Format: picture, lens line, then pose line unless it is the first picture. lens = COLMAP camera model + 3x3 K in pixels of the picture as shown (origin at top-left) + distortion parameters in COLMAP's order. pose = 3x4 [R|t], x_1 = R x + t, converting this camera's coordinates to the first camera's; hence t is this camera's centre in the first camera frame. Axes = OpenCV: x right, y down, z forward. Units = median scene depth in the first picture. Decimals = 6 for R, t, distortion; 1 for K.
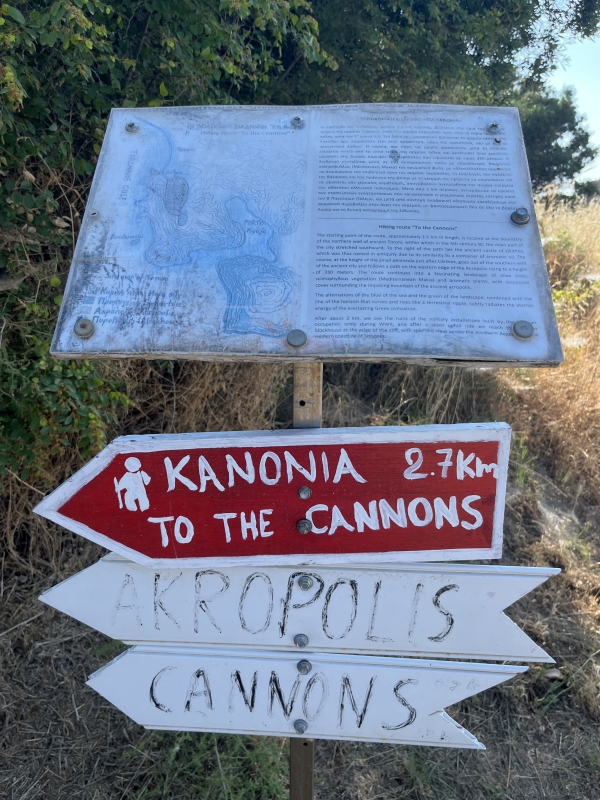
lens RADIAL K [[578.0, 0, 300.0], [0, 578.0, 400.0], [0, 0, 1]] dist [0.033337, -0.049271]
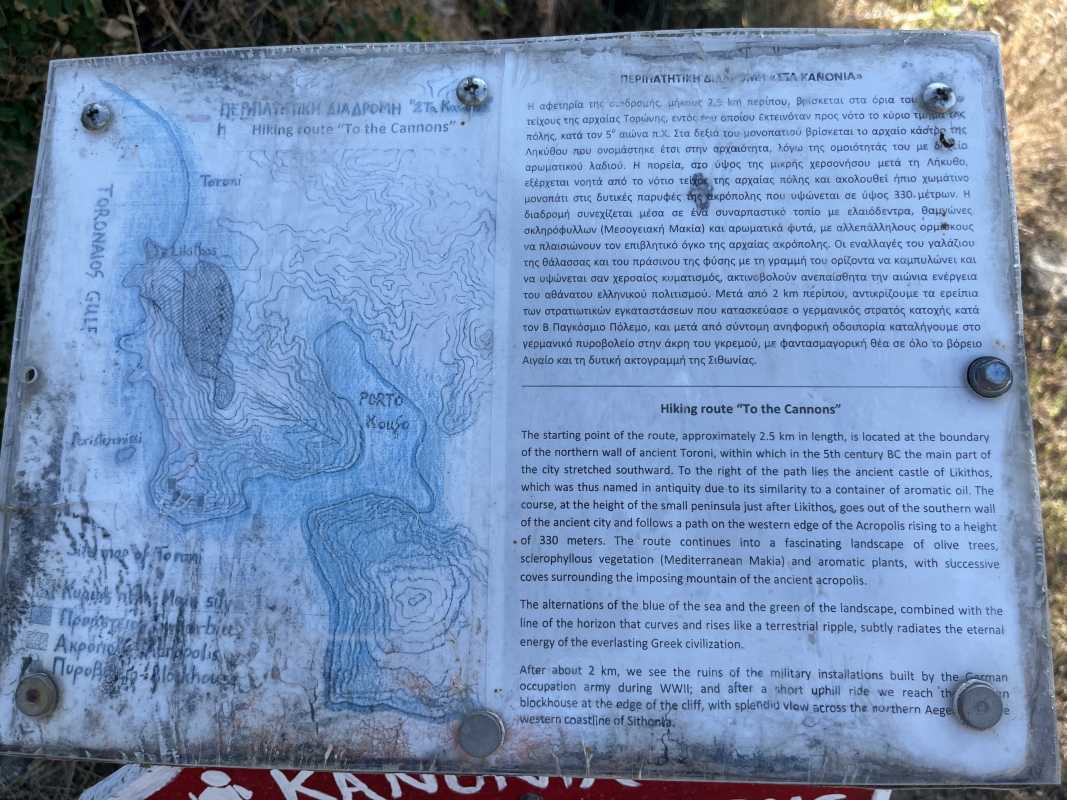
lens RADIAL K [[770.9, 0, 533.5], [0, 770.9, 400.0], [0, 0, 1]] dist [0.033337, -0.049271]
pose [[0.999115, -0.030938, -0.028496, 0.055466], [0.038082, 0.952997, 0.300576, -0.483195], [0.017857, -0.301395, 0.953332, 0.436566]]
